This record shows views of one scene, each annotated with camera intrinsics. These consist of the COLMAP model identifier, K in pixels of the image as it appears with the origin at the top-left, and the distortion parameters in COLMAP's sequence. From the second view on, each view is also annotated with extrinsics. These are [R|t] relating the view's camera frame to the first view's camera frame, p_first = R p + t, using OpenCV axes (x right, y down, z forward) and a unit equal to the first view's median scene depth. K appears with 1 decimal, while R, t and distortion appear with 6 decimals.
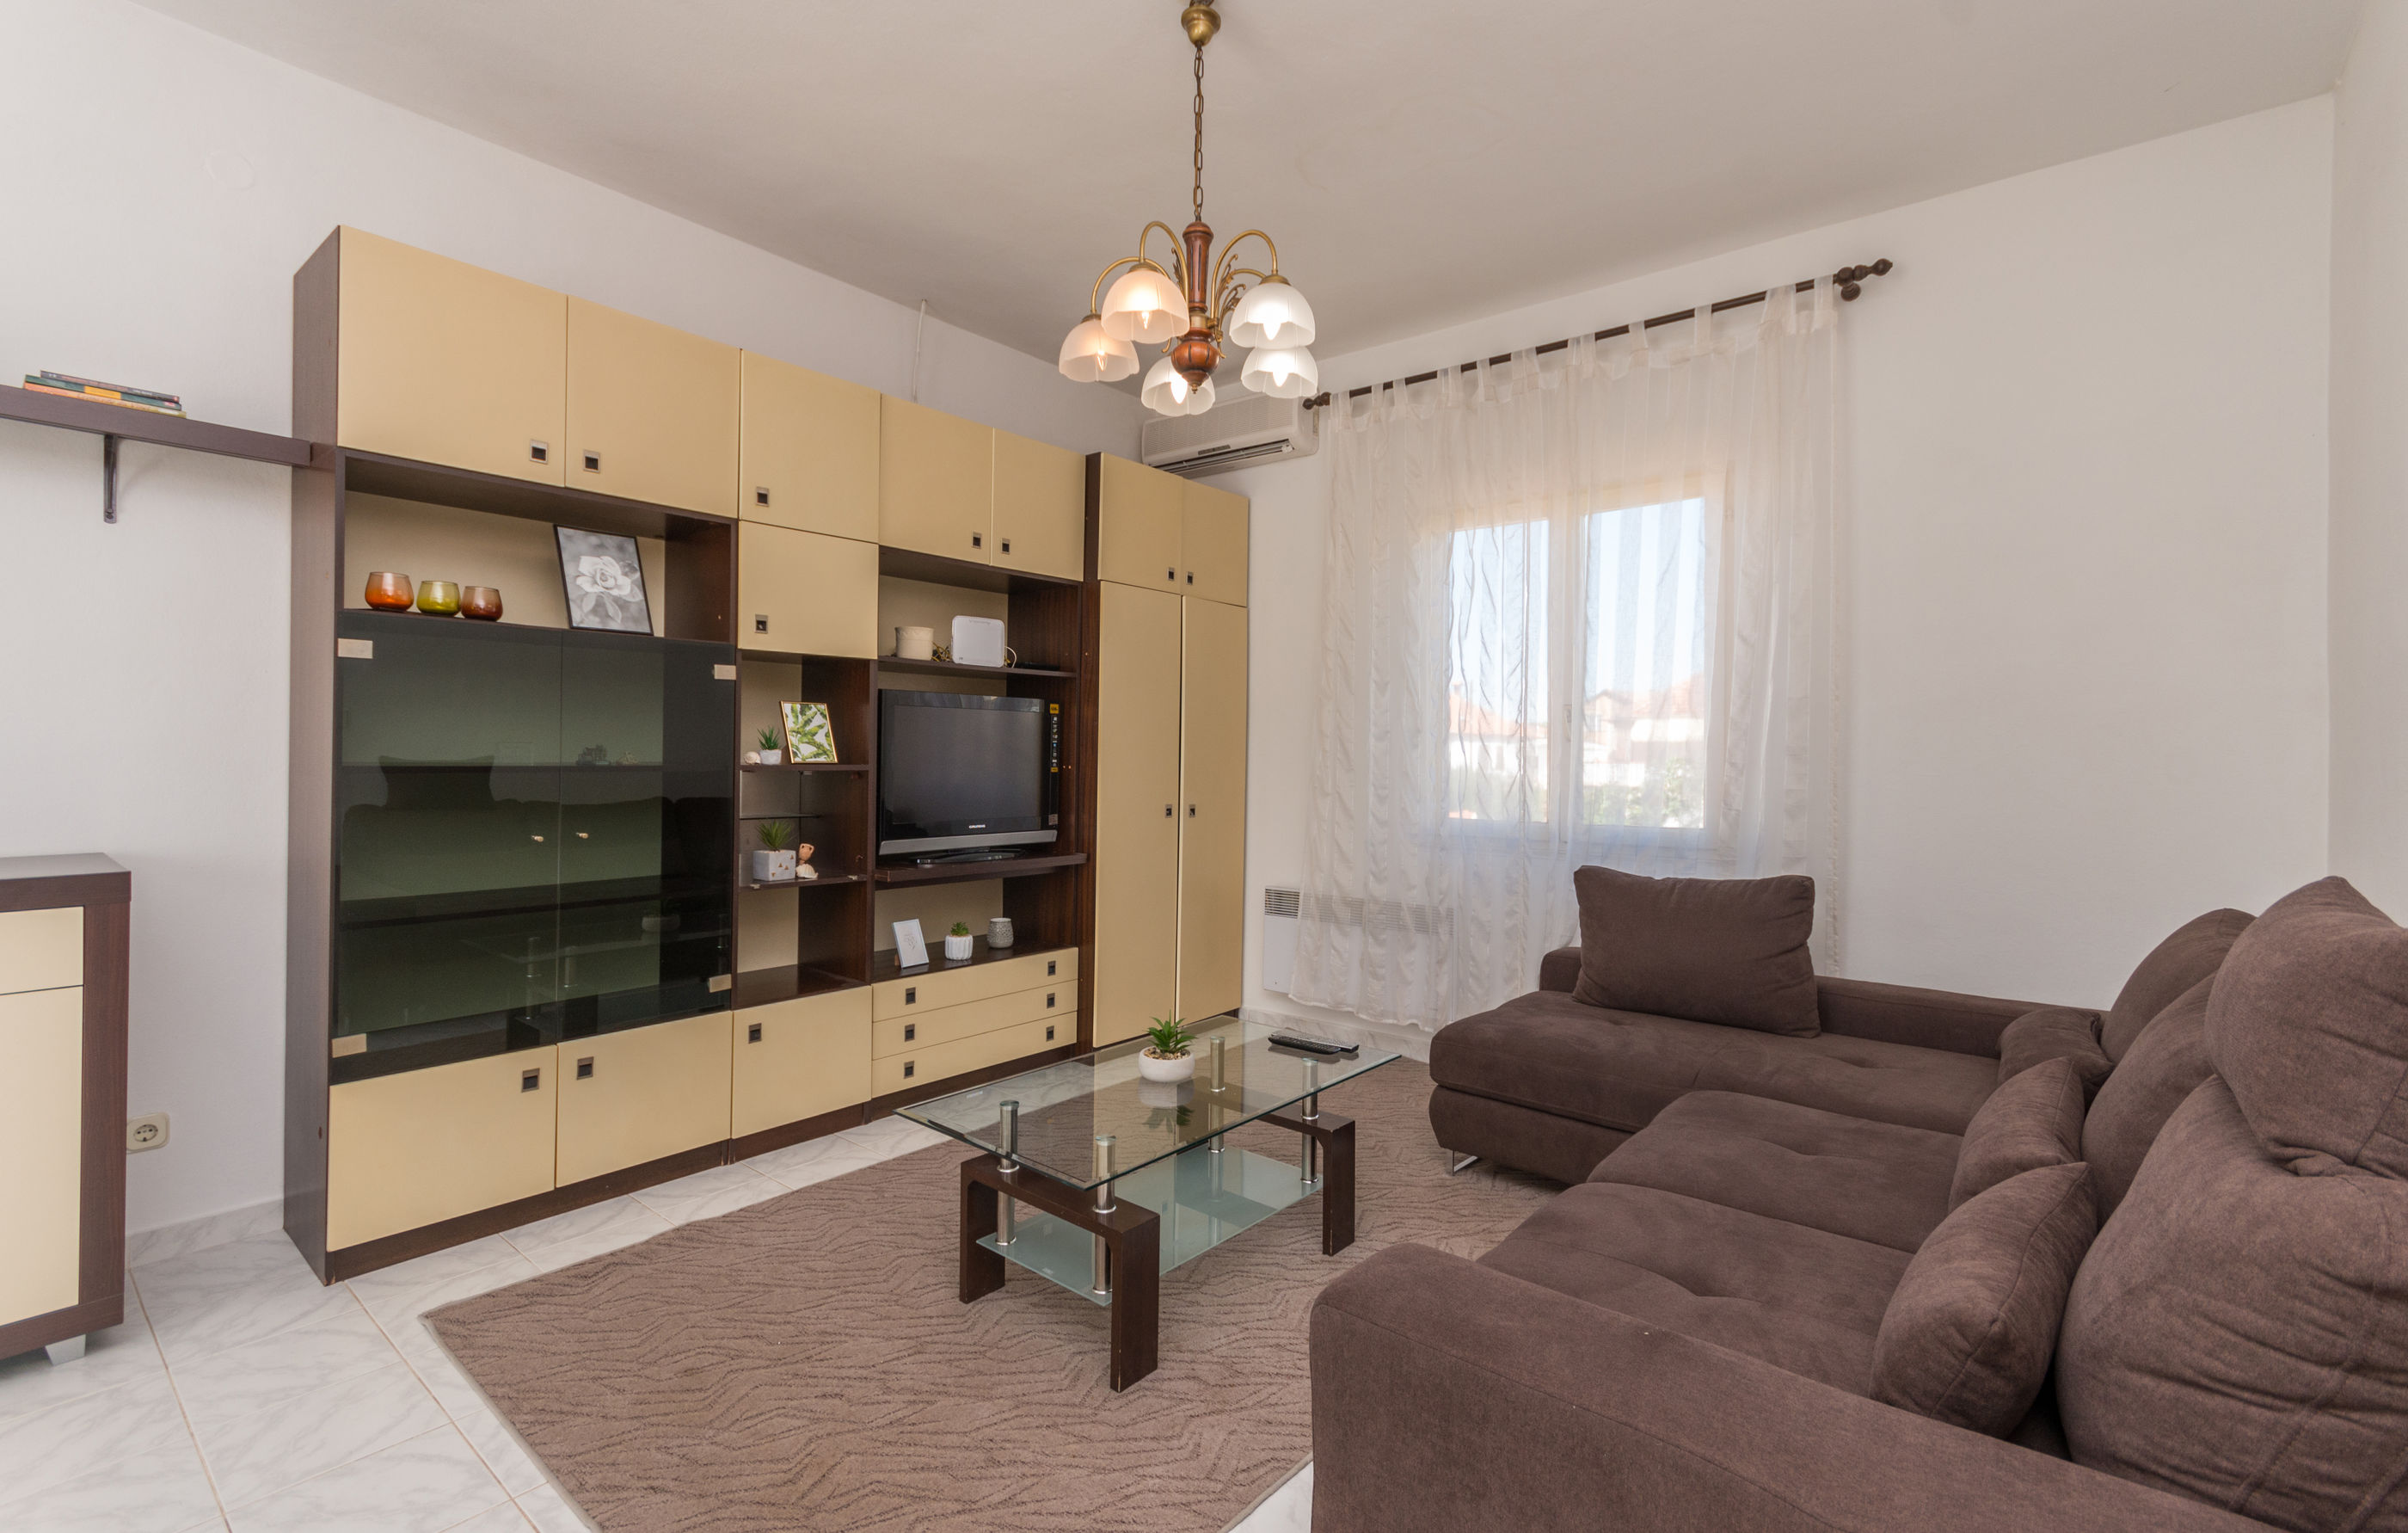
lens RADIAL K [[1055.5, 0, 1237.9], [0, 1055.5, 756.1], [0, 0, 1]] dist [0.004684, 0.000856]
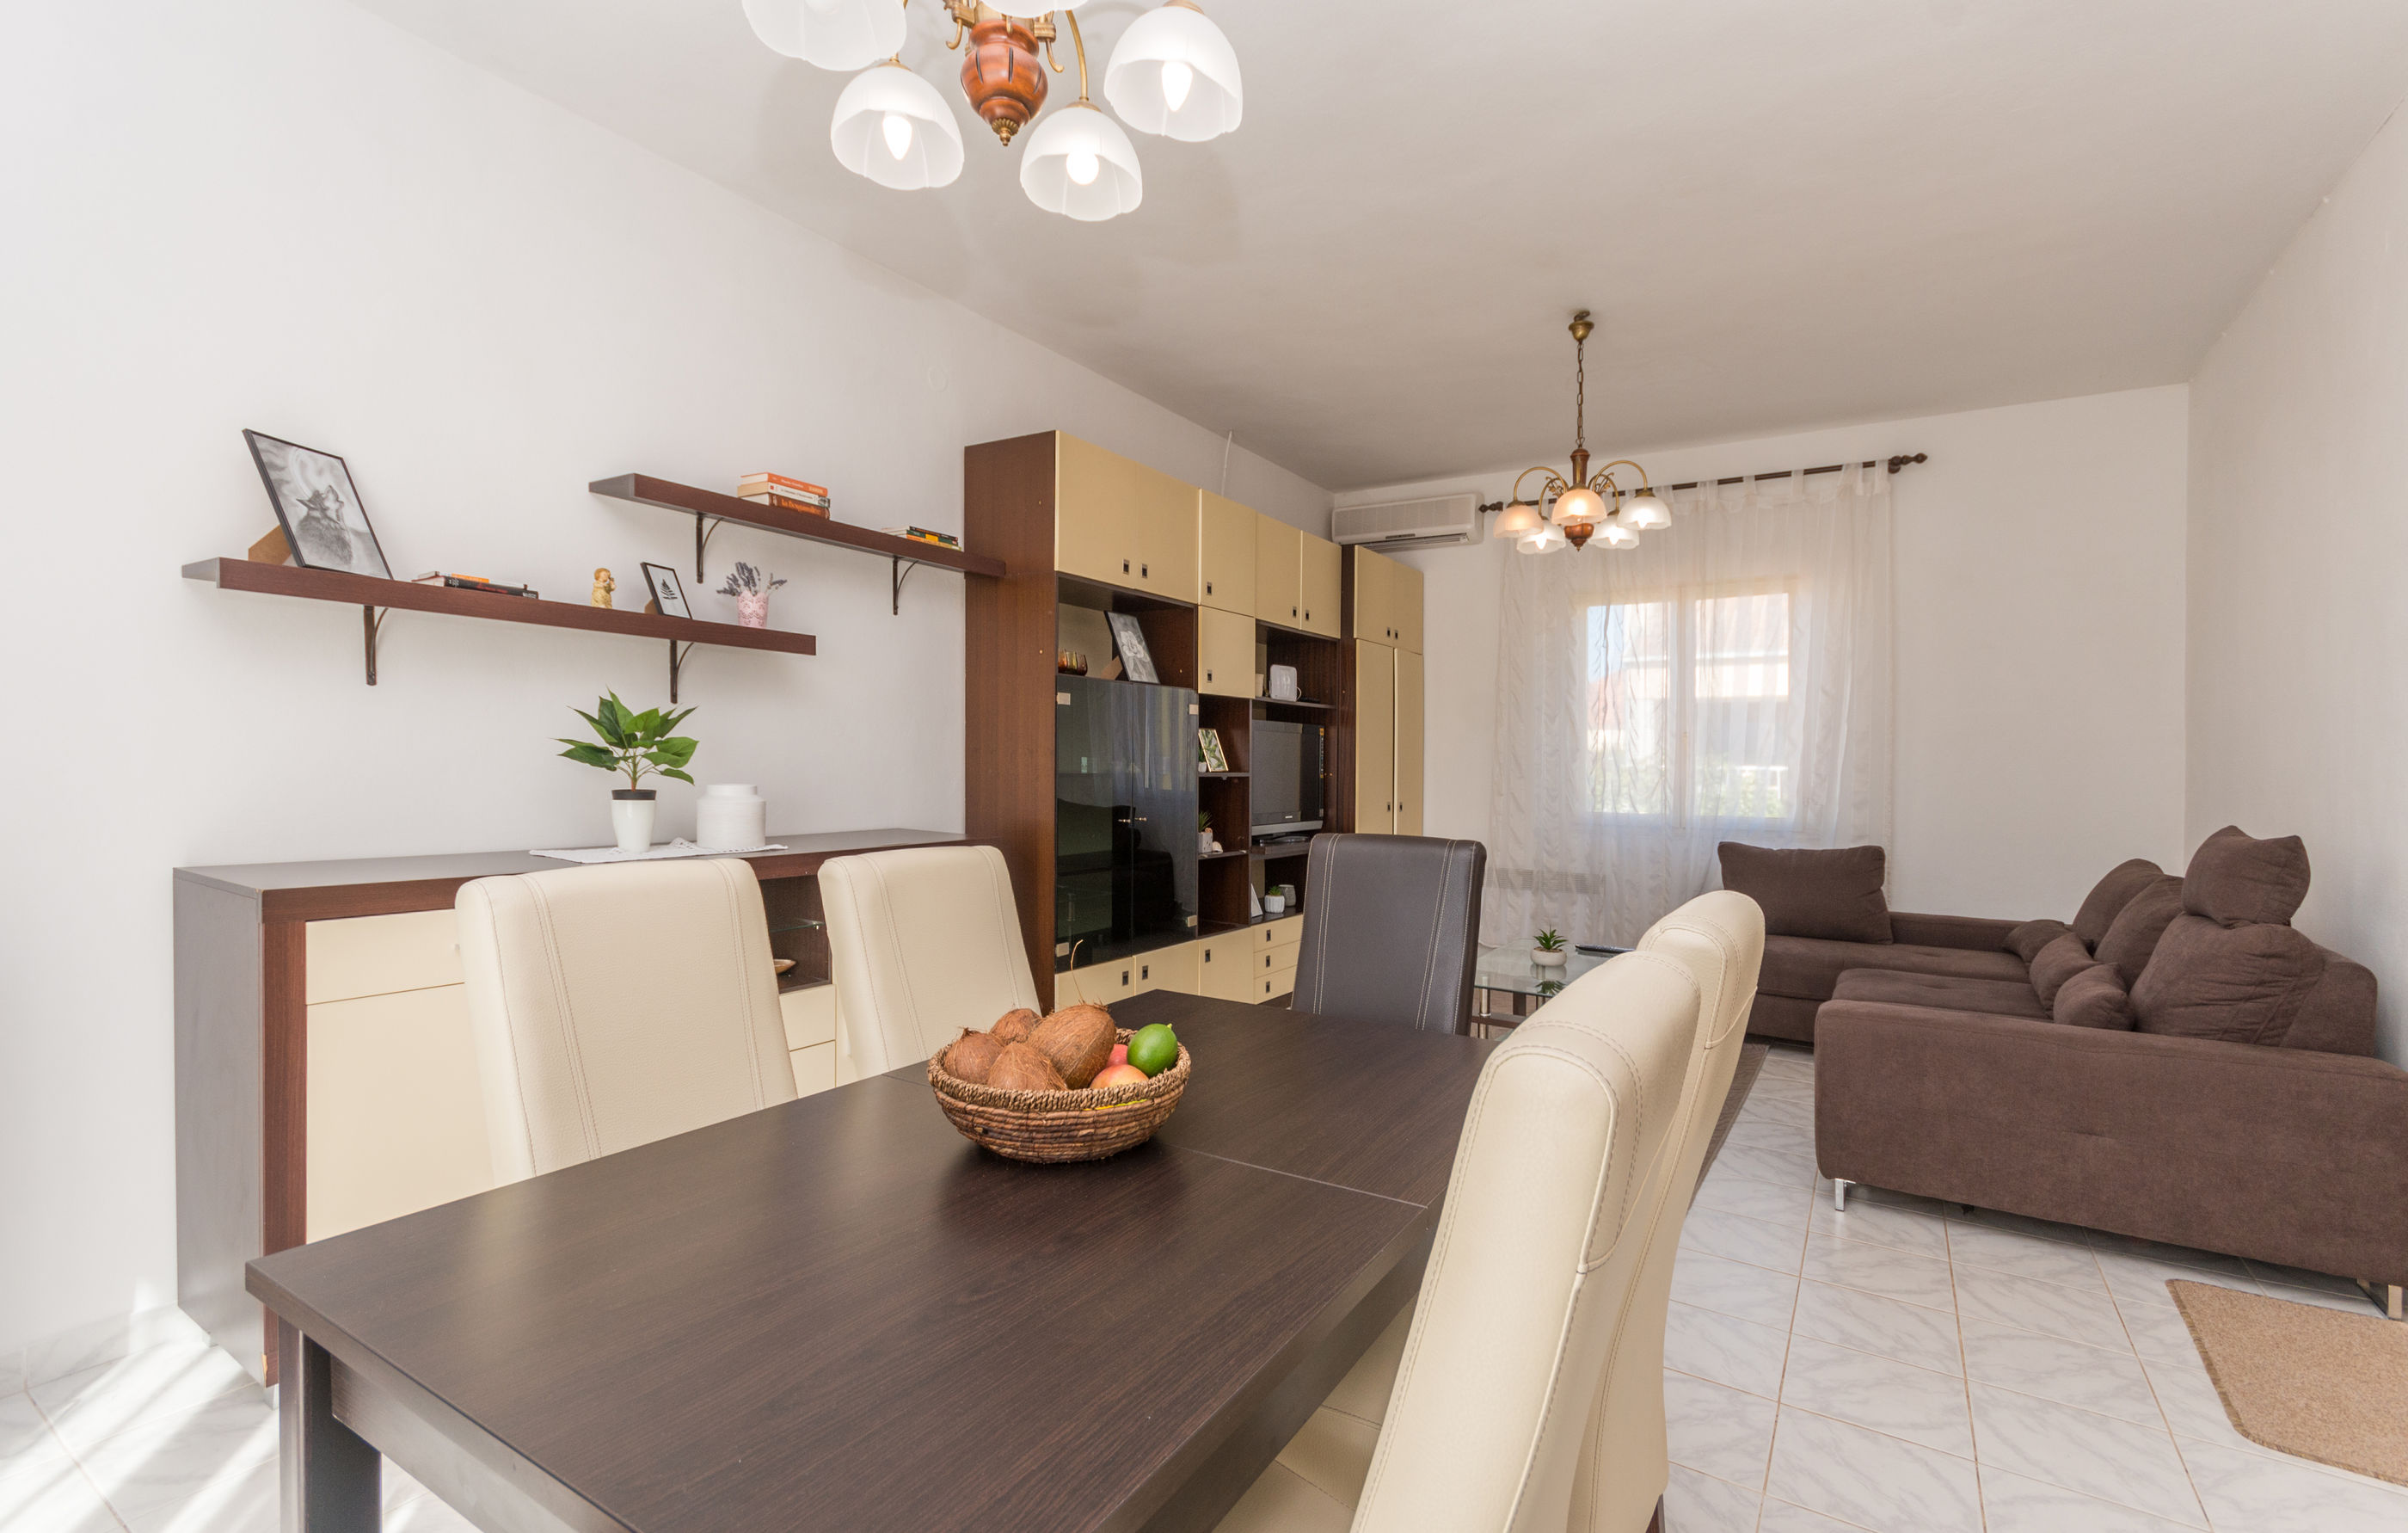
lens RADIAL K [[1057.4, 0, 1217.0], [0, 1057.4, 758.6], [0, 0, 1]] dist [0.009123, -0.000092]
pose [[0.994273, 0.005729, 0.106712, -0.554348], [-0.005497, 0.999982, -0.002469, -0.006775], [-0.106724, 0.001868, 0.994287, -0.422600]]
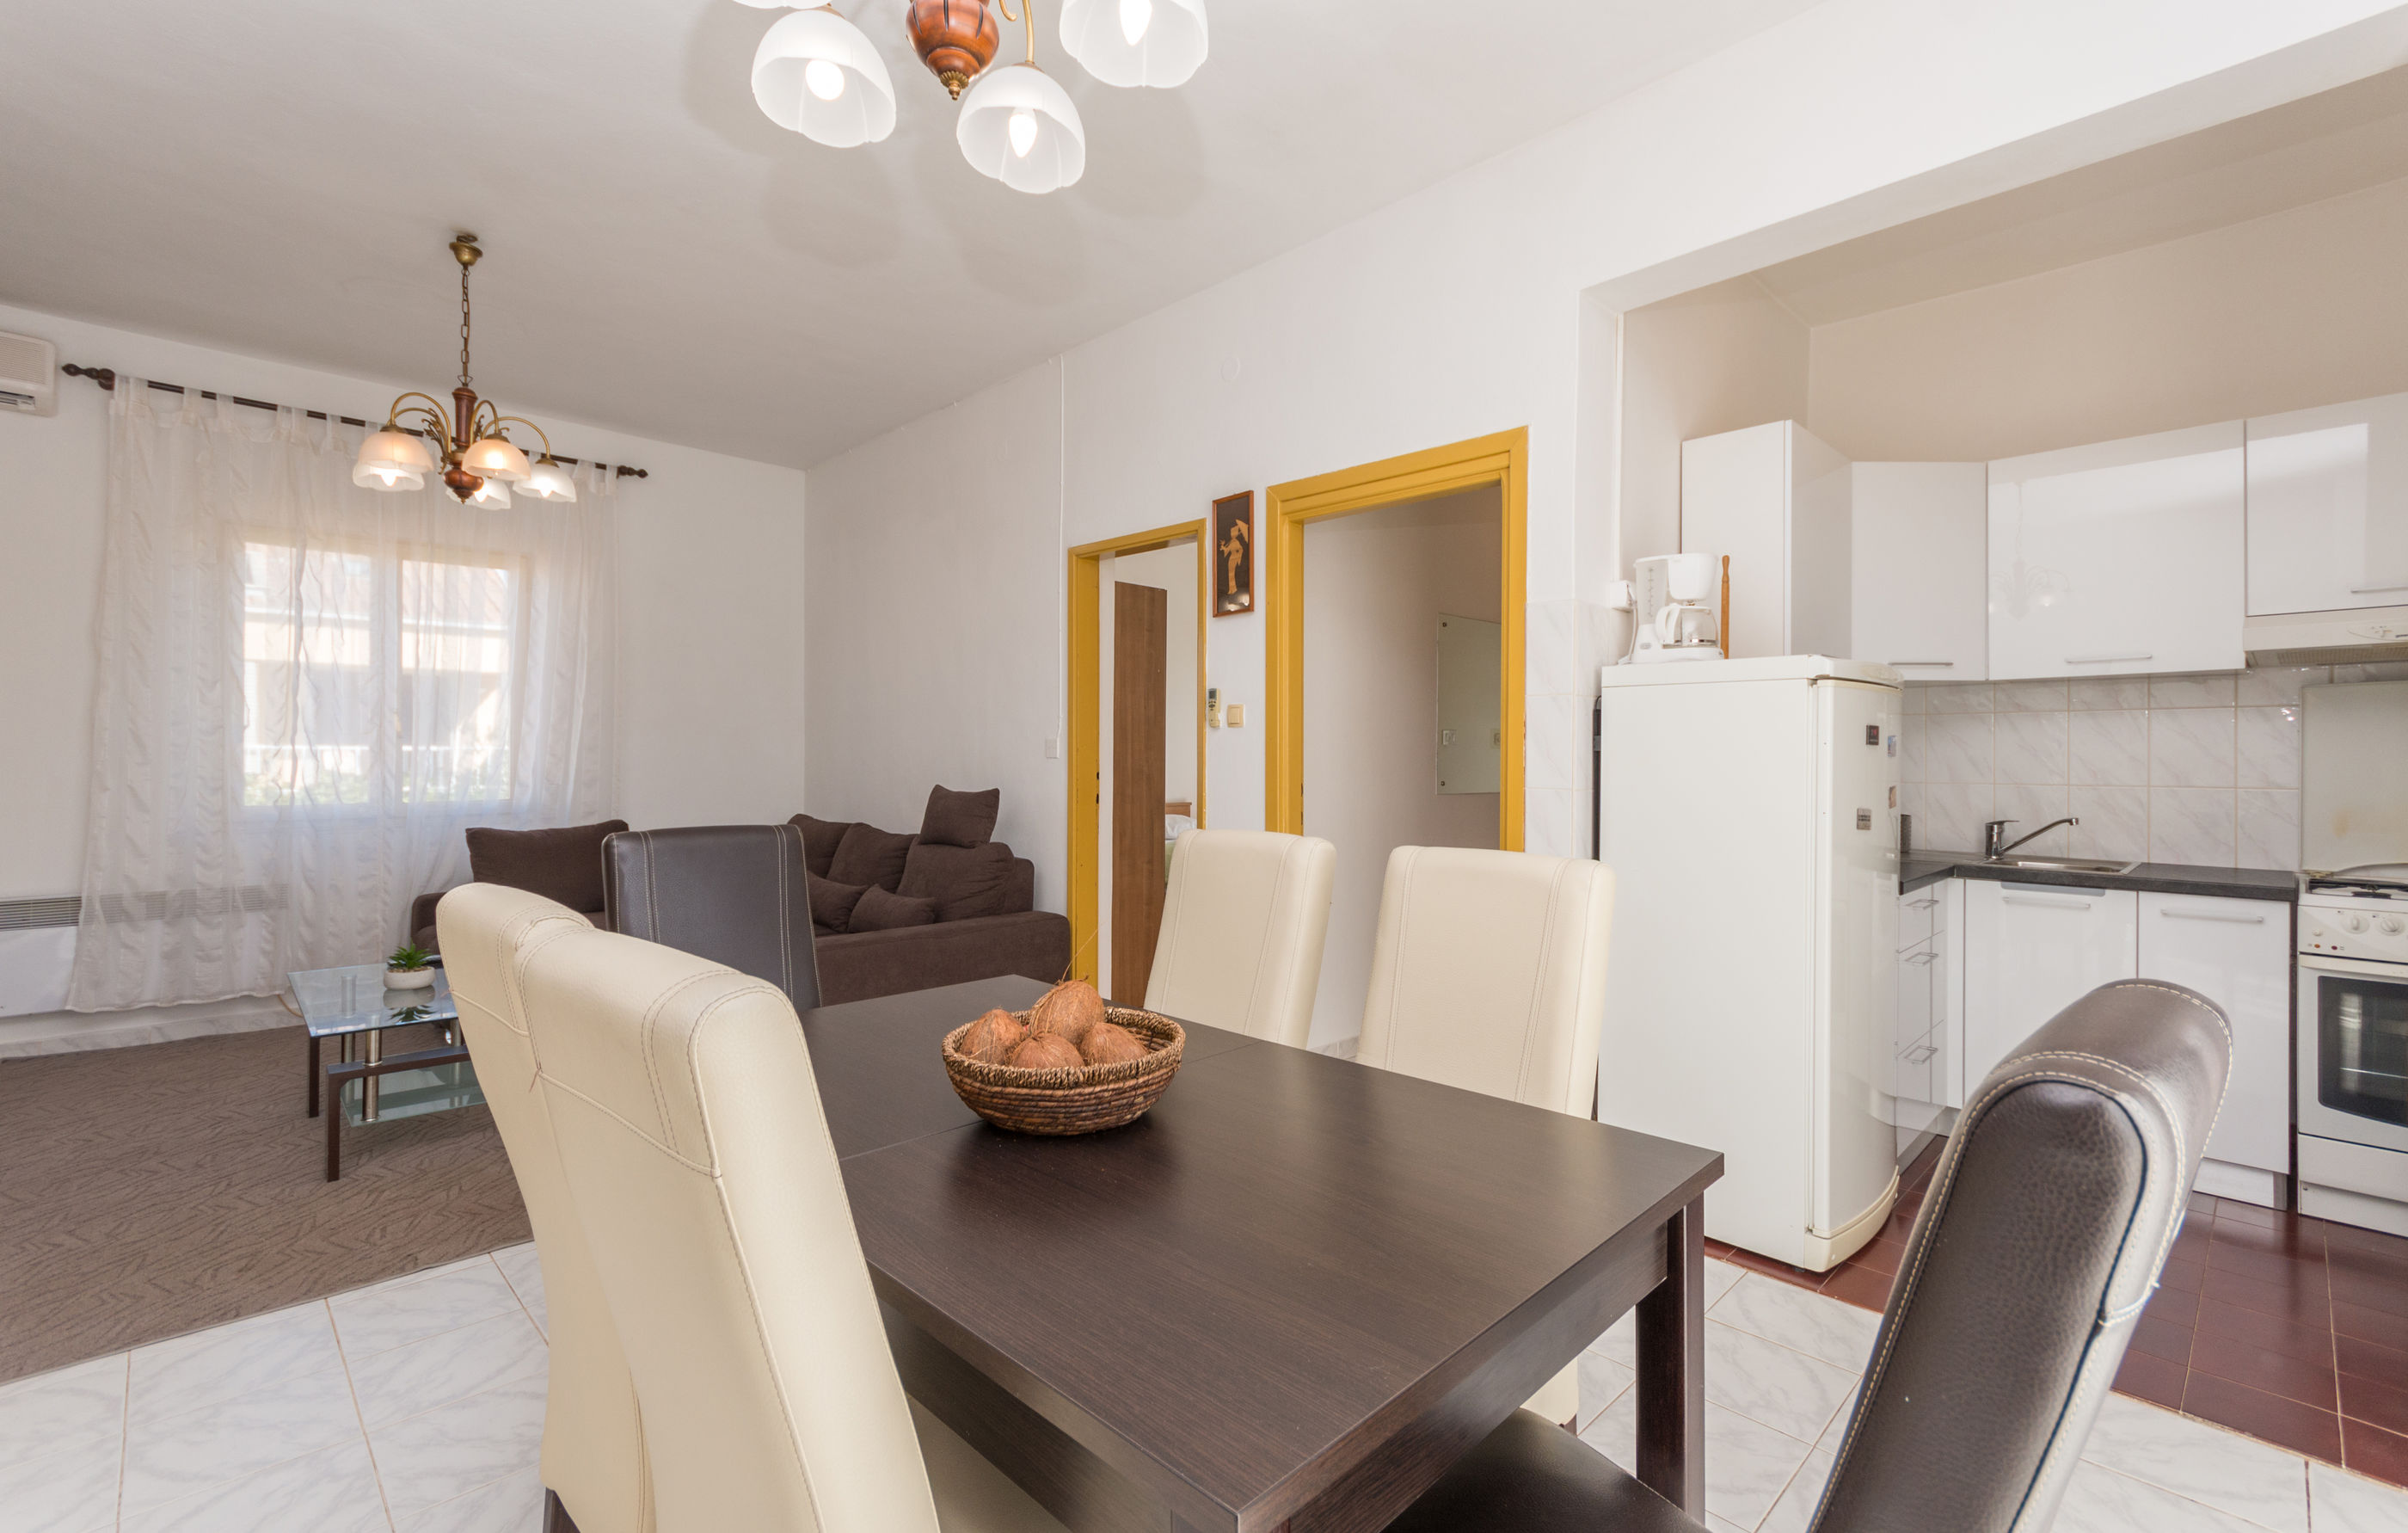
lens RADIAL K [[1036.8, 0, 1204.0], [0, 1036.8, 766.5], [0, 0, 1]] dist [0.000908, -0.000145]
pose [[0.121007, -0.022065, 0.992406, -0.935951], [-0.005856, 0.999720, 0.022942, -0.016357], [-0.992634, -0.008587, 0.120844, -0.136915]]
